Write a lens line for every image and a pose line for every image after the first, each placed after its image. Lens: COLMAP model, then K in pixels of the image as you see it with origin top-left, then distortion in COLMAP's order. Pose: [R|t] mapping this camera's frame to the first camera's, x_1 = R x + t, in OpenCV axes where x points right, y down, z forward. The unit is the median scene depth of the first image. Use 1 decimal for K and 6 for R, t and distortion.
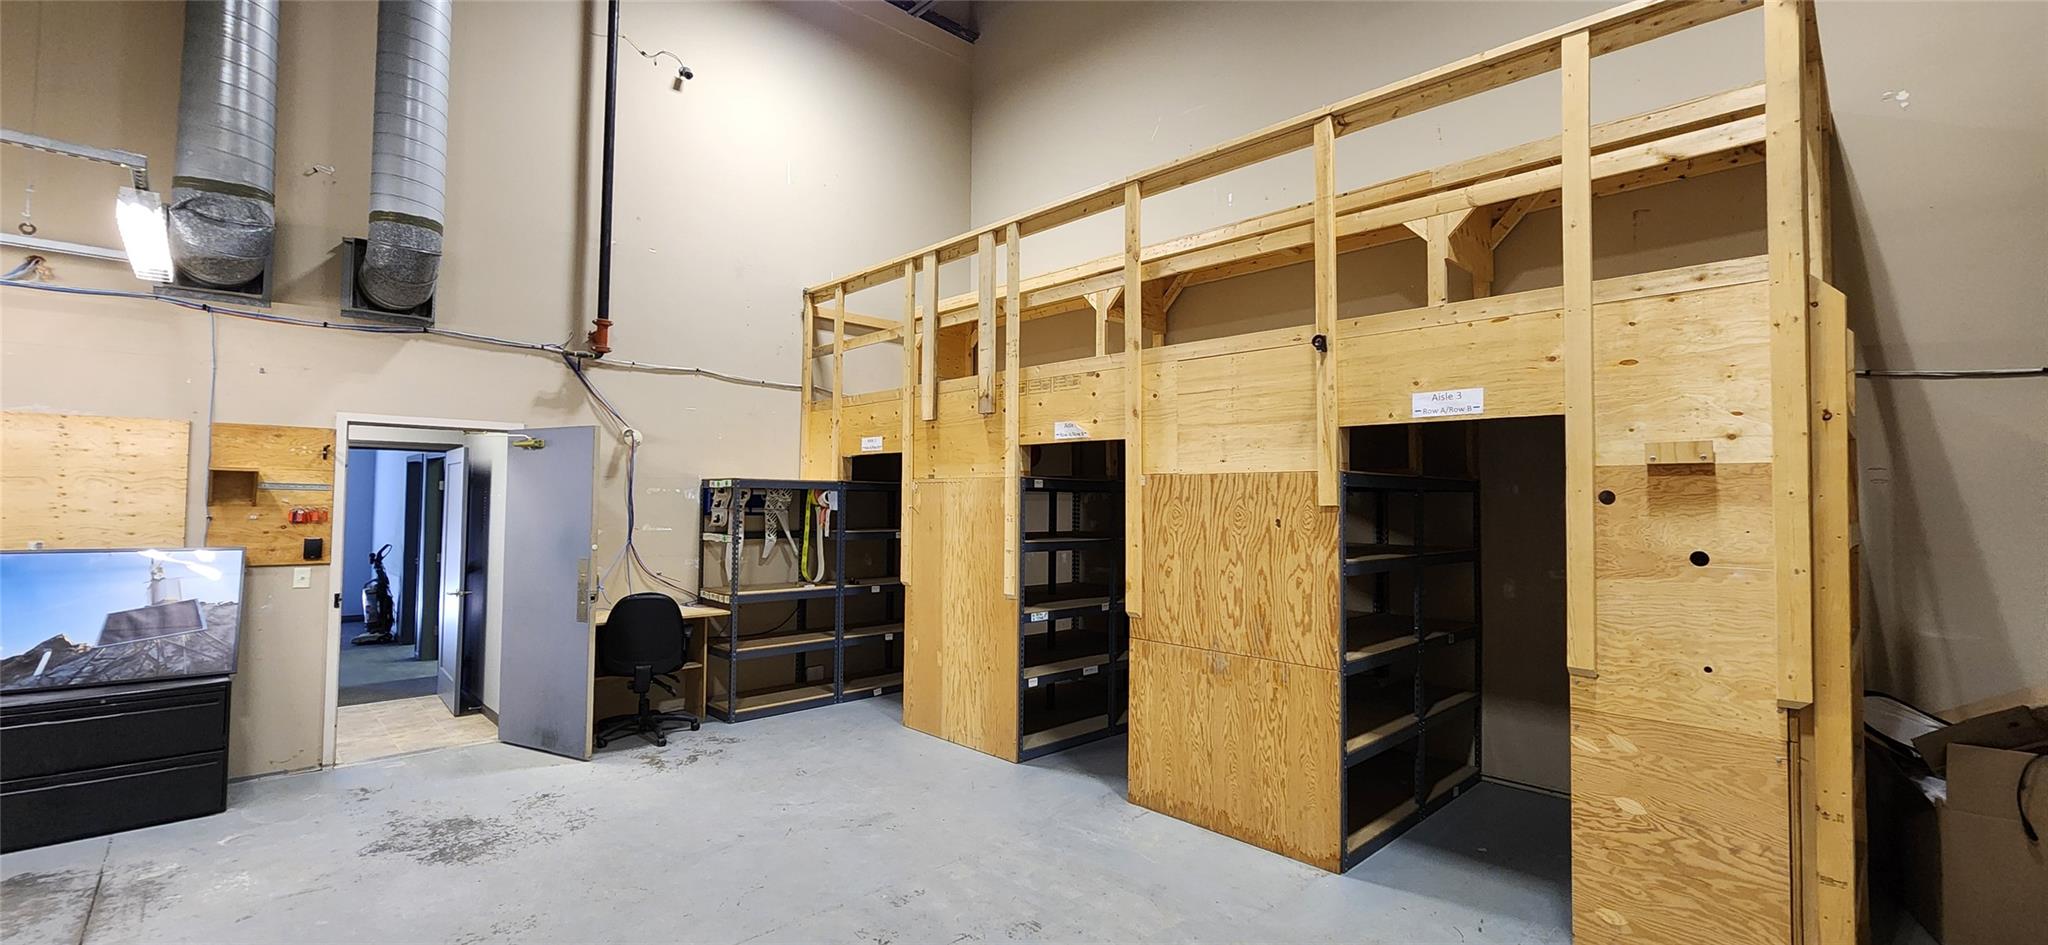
lens RADIAL K [[835.4, 0, 1024.0], [0, 835.4, 472.5], [0, 0, 1]] dist [-0.001290, -0.000396]
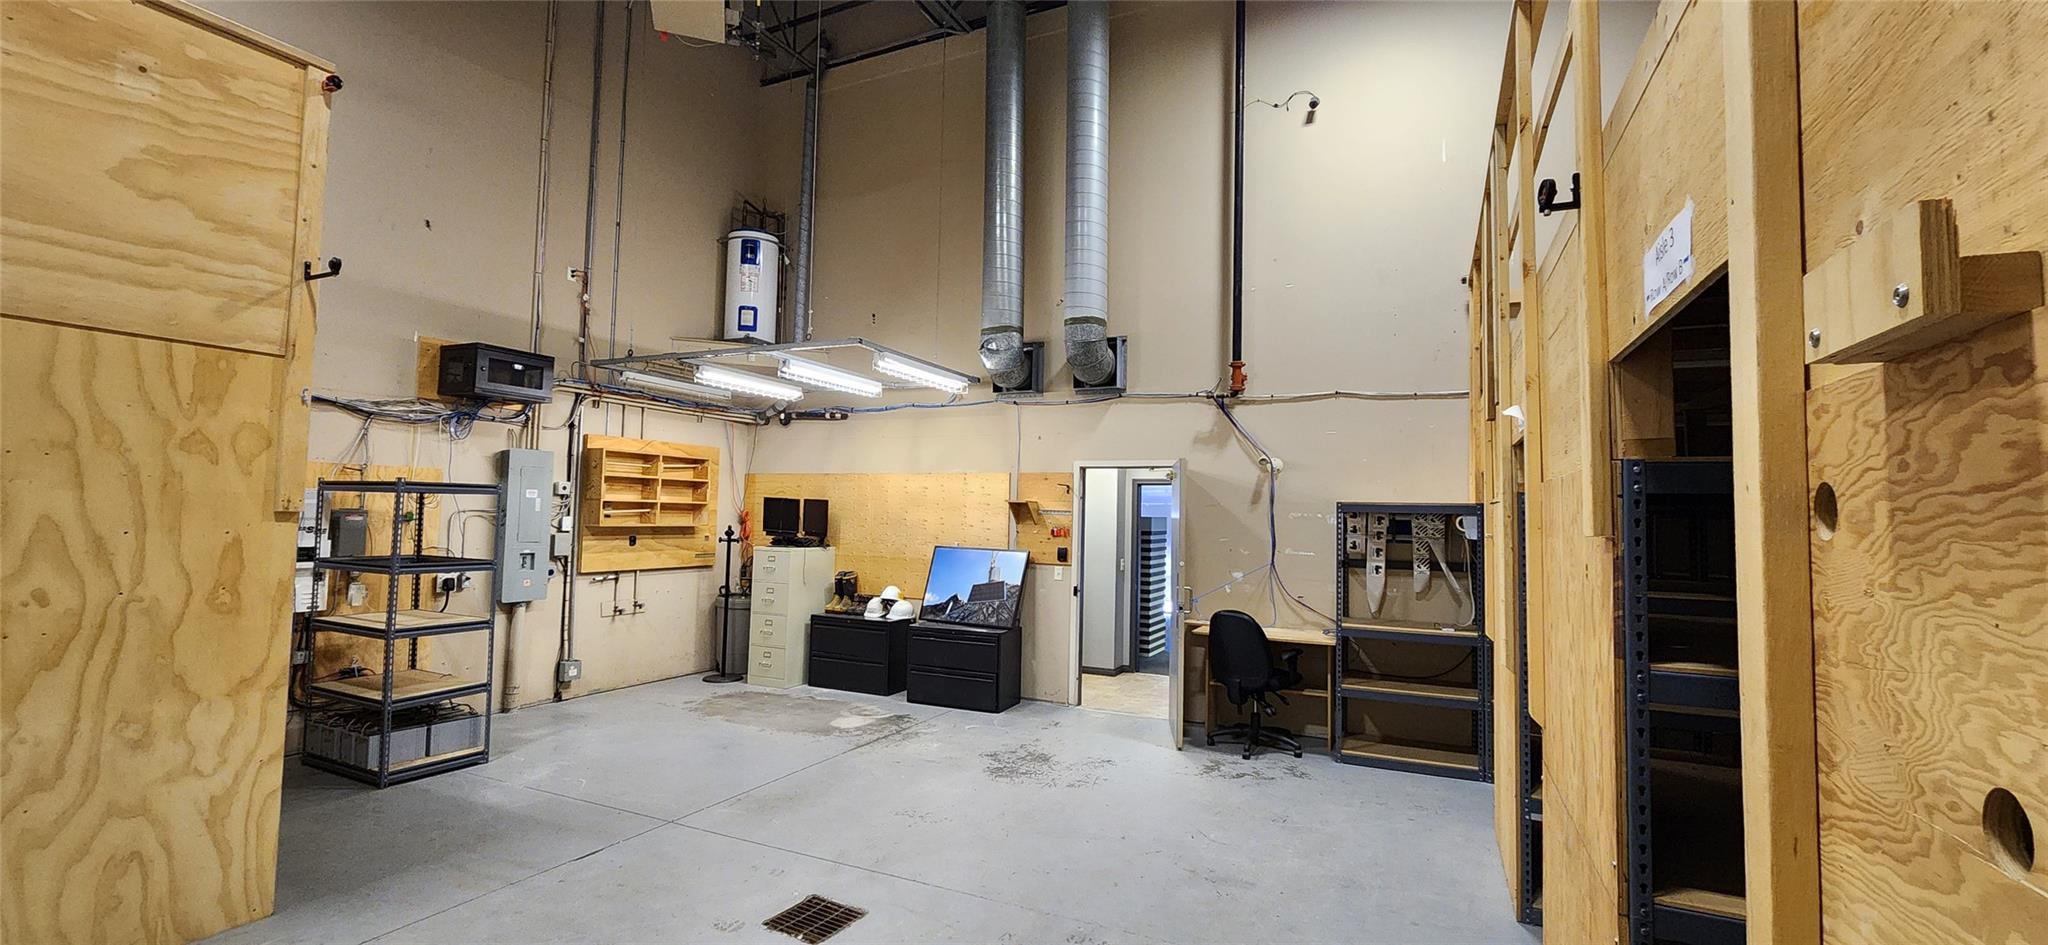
lens RADIAL K [[837.1, 0, 1032.3], [0, 837.1, 471.5], [0, 0, 1]] dist [-0.000863, -0.000928]
pose [[0.356200, -0.051061, -0.933014, 0.569697], [0.015386, 0.998691, -0.048782, 0.018037], [0.934283, 0.003021, 0.356519, 0.457544]]
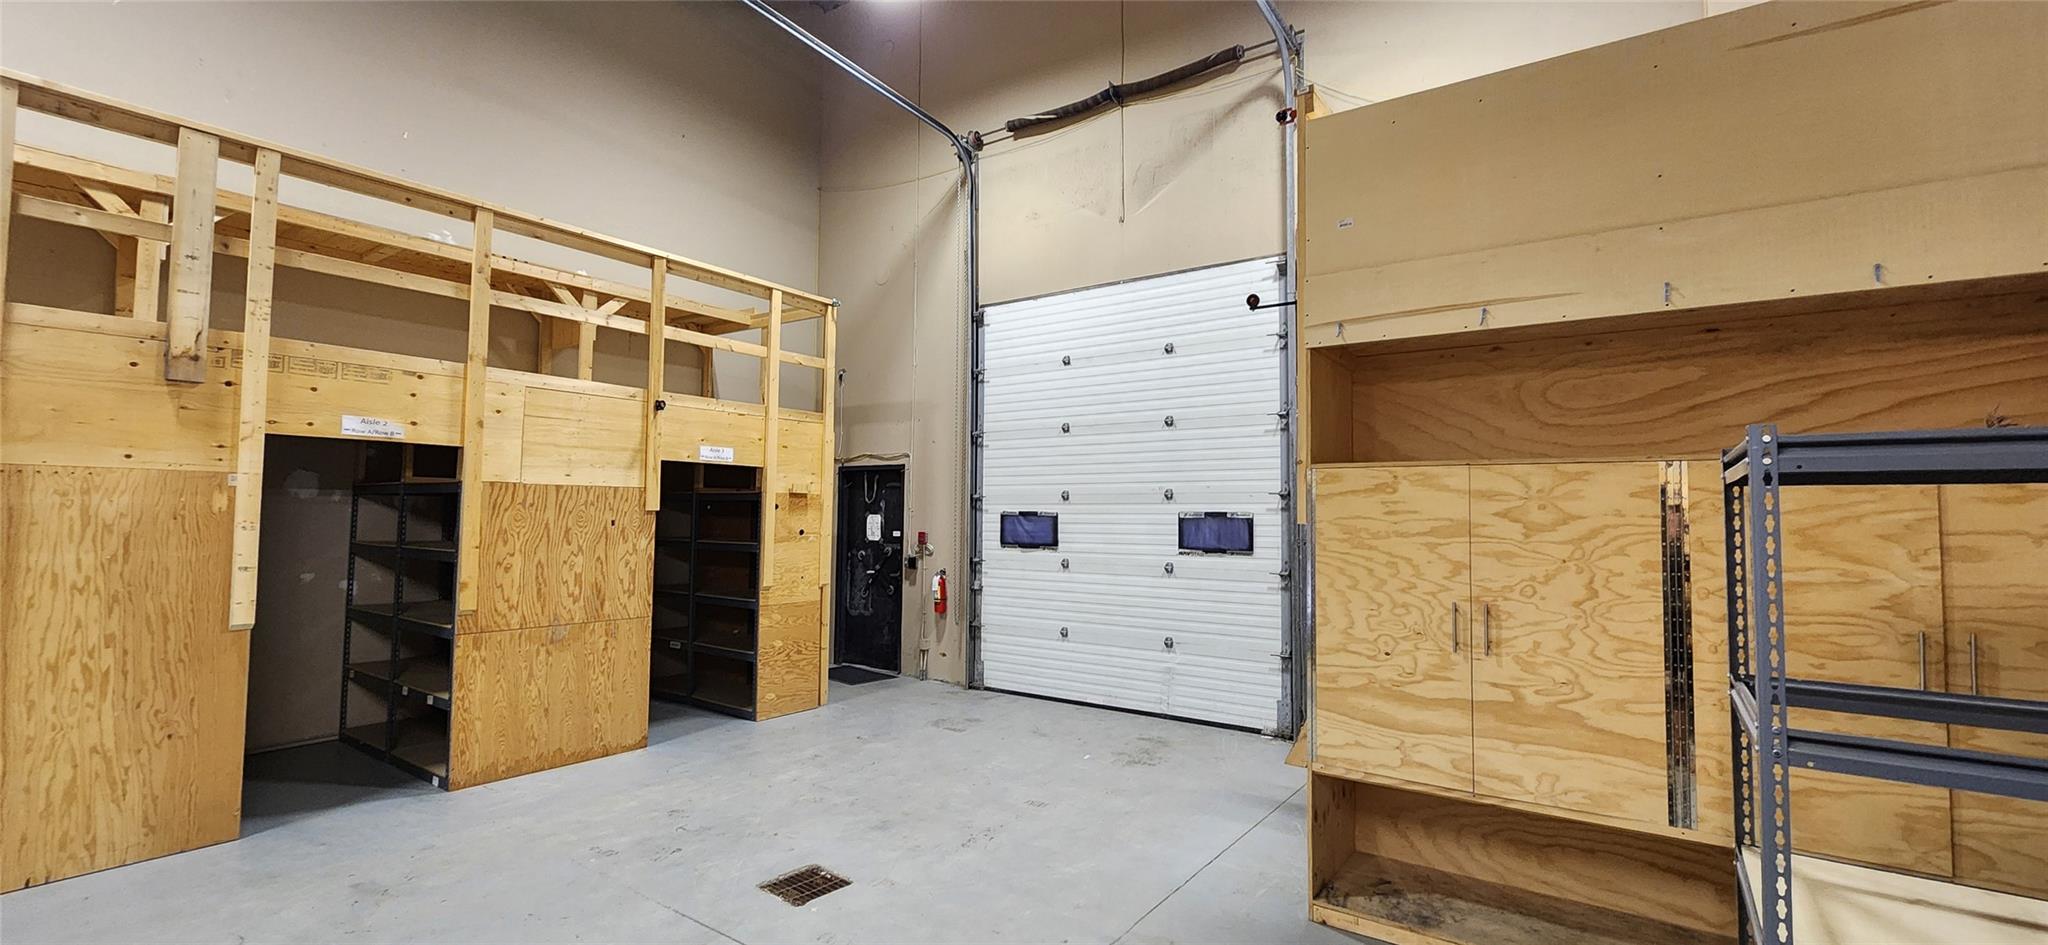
lens RADIAL K [[839.5, 0, 1037.7], [0, 839.5, 477.0], [0, 0, 1]] dist [0.000576, -0.000108]
pose [[-0.192392, 0.033080, 0.980760, -1.073470], [-0.047819, 0.997928, -0.043040, 0.009182], [-0.980152, -0.055179, -0.190412, 0.500426]]
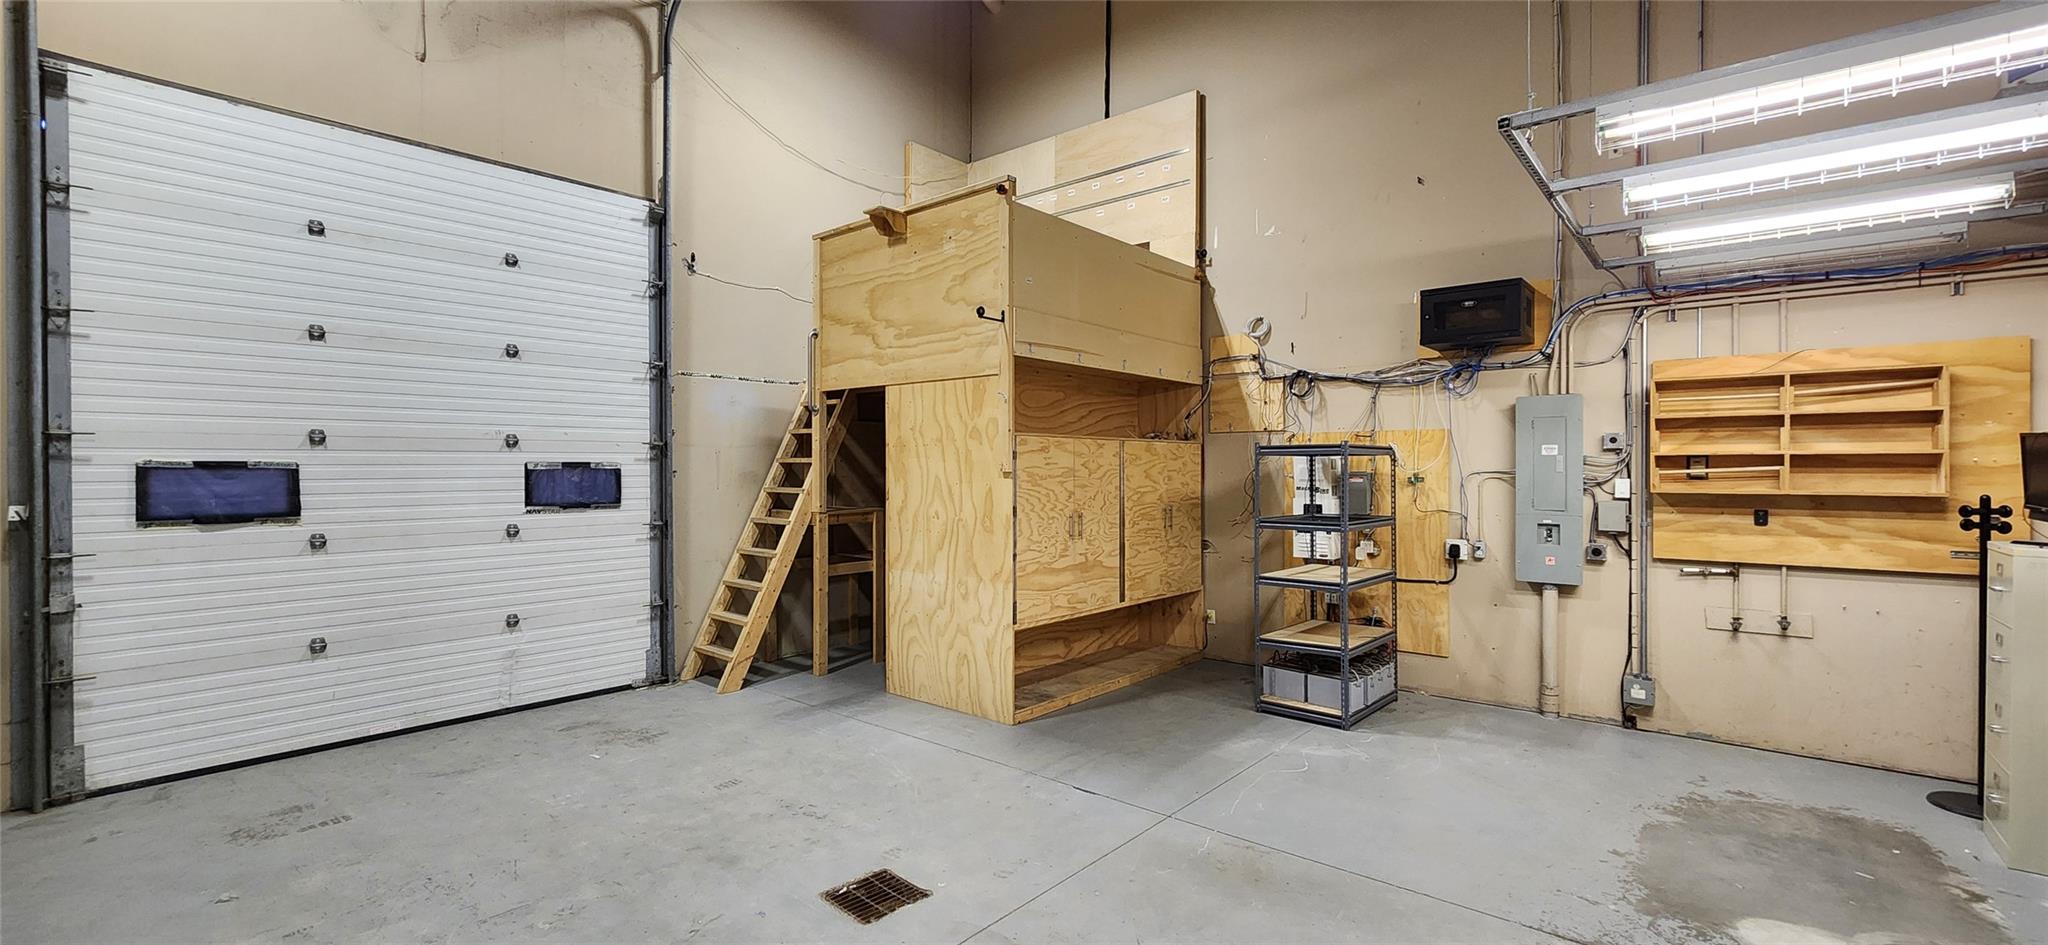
lens RADIAL K [[834.1, 0, 1027.6], [0, 834.1, 470.5], [0, 0, 1]] dist [0.001084, -0.002656]
pose [[-0.995593, -0.009269, -0.093318, -0.279499], [-0.006011, 0.999365, -0.035125, 0.046156], [0.093585, -0.034410, -0.995017, 1.264418]]
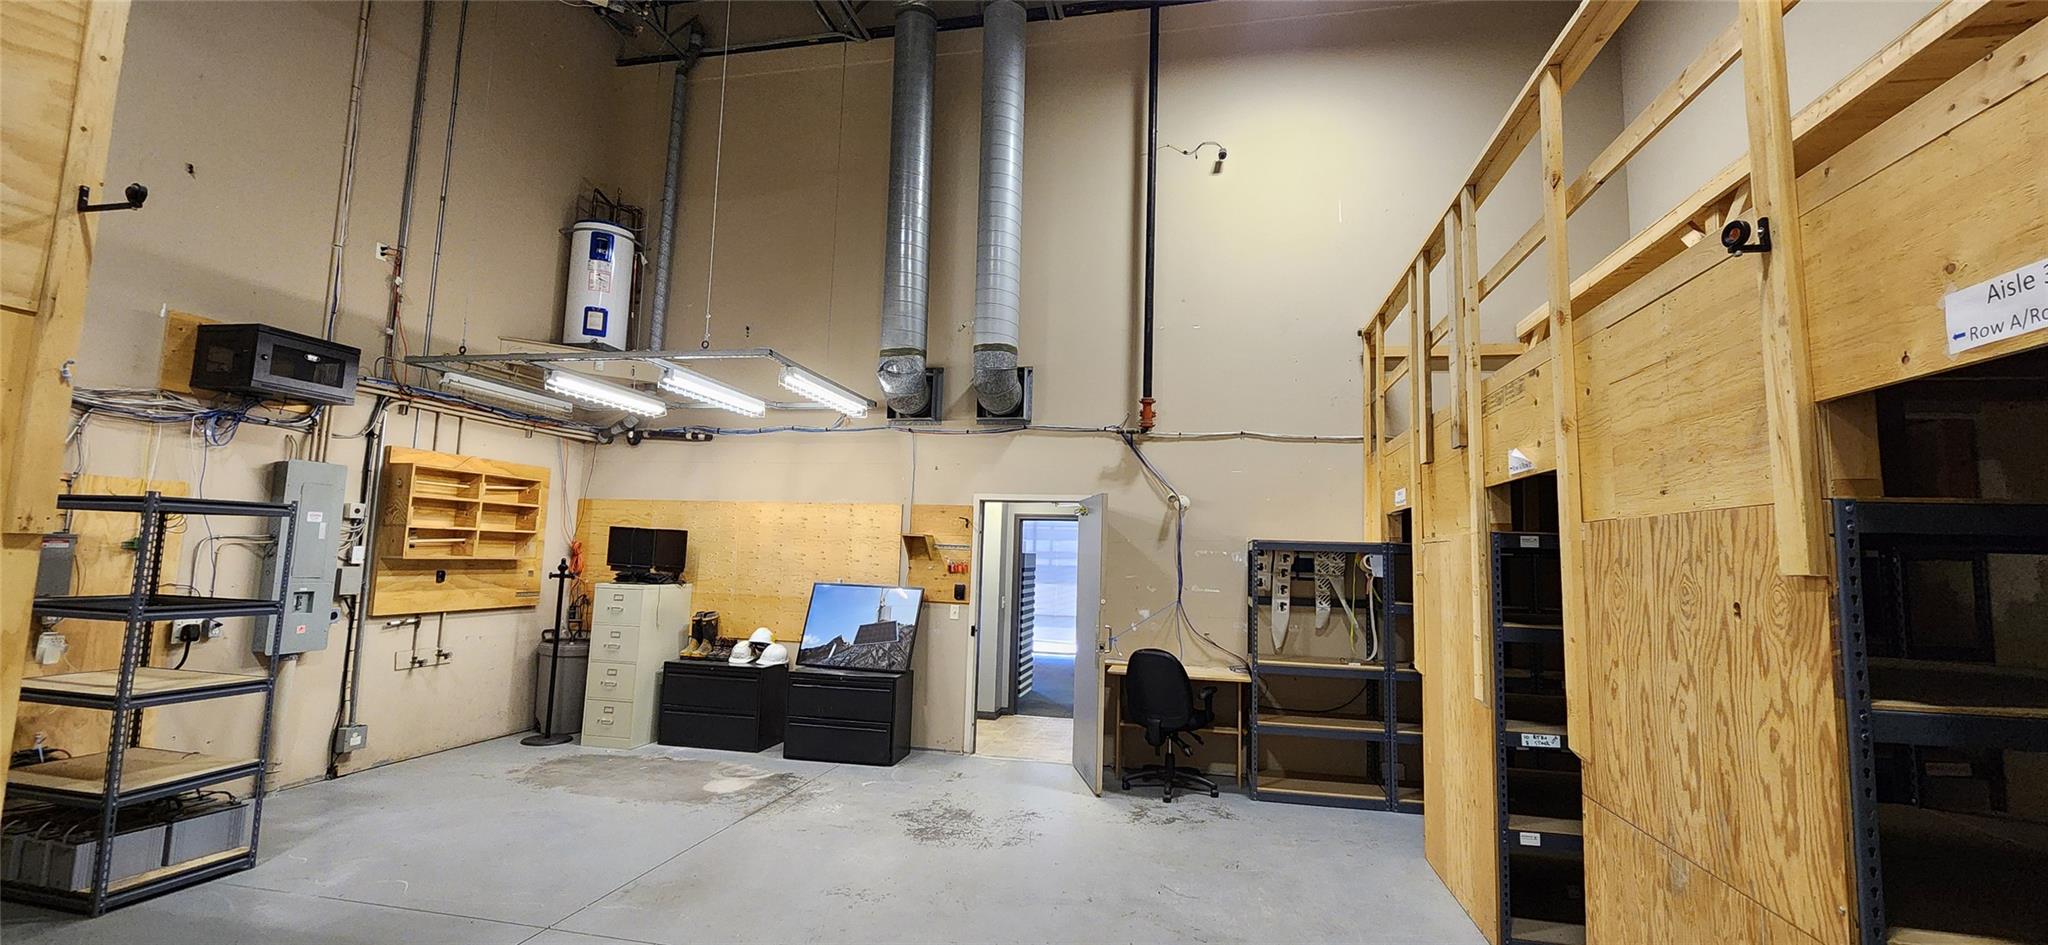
lens RADIAL K [[837.1, 0, 1032.3], [0, 837.1, 471.5], [0, 0, 1]] dist [-0.000863, -0.000928]
pose [[0.565773, -0.076540, -0.821001, 0.421062], [0.005051, 0.995985, -0.089372, 0.018089], [0.824546, 0.046417, 0.563888, 0.325538]]
